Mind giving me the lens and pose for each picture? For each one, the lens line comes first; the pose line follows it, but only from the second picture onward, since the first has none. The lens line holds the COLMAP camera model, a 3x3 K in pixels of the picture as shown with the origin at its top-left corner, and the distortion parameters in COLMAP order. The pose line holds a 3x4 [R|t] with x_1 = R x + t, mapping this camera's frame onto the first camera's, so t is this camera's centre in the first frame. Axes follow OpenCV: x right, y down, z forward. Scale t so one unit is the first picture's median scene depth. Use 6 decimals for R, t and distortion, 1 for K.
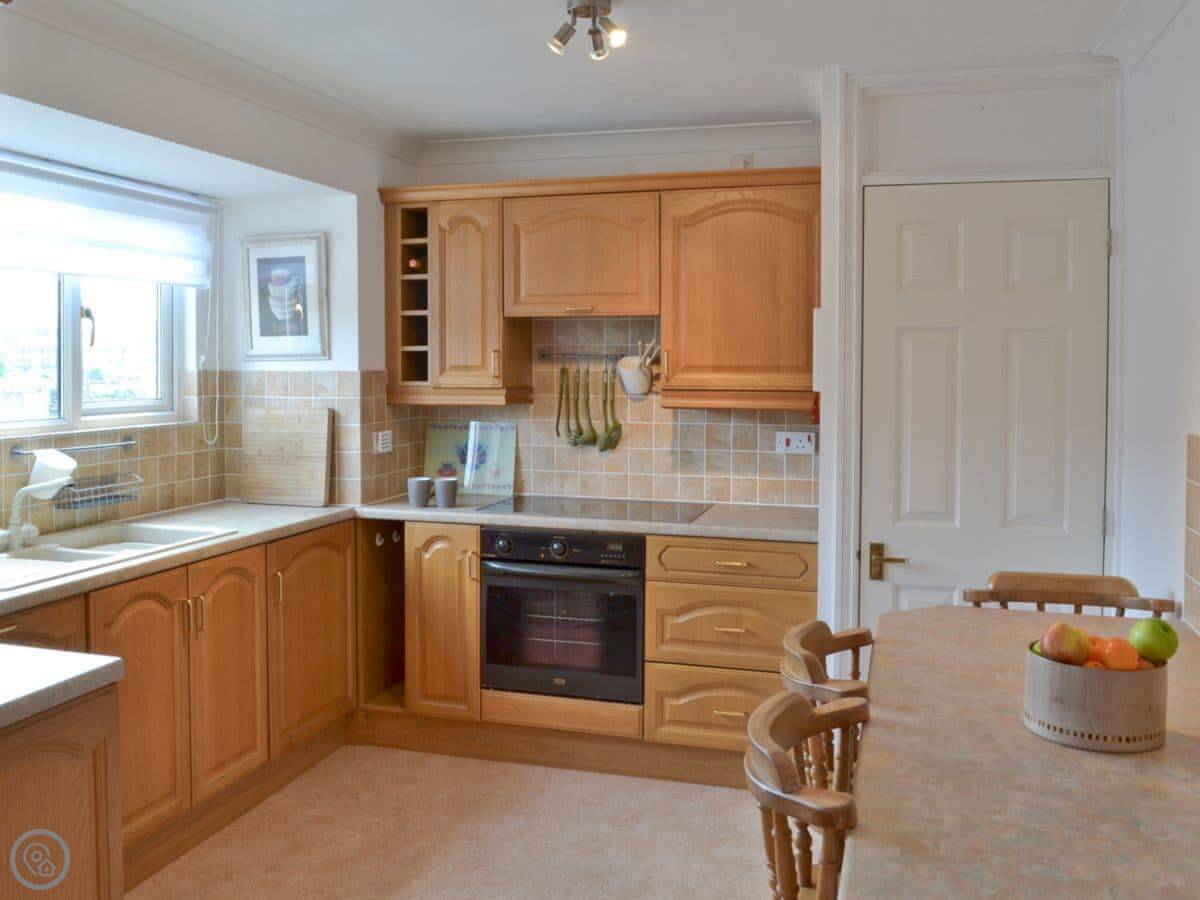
lens RADIAL K [[1063.2, 0, 600.1], [0, 1063.2, 375.2], [0, 0, 1]] dist [-0.004254, -0.077782]
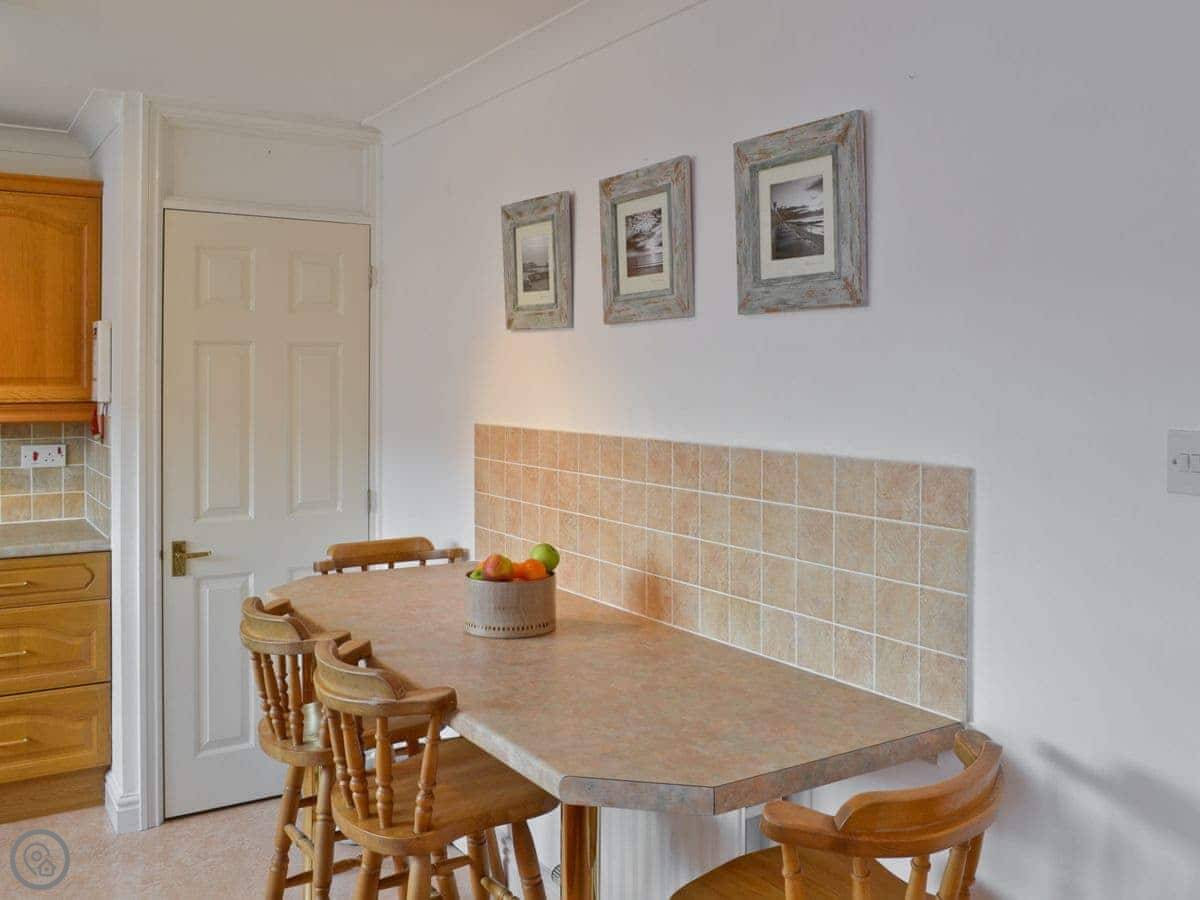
lens RADIAL K [[1063.2, 0, 600.1], [0, 1063.2, 375.2], [0, 0, 1]] dist [-0.004254, -0.077782]
pose [[0.660348, -0.010165, 0.750891, -0.266687], [0.014658, 0.999892, 0.000646, -0.004898], [-0.750816, 0.010580, 0.660426, -0.031474]]
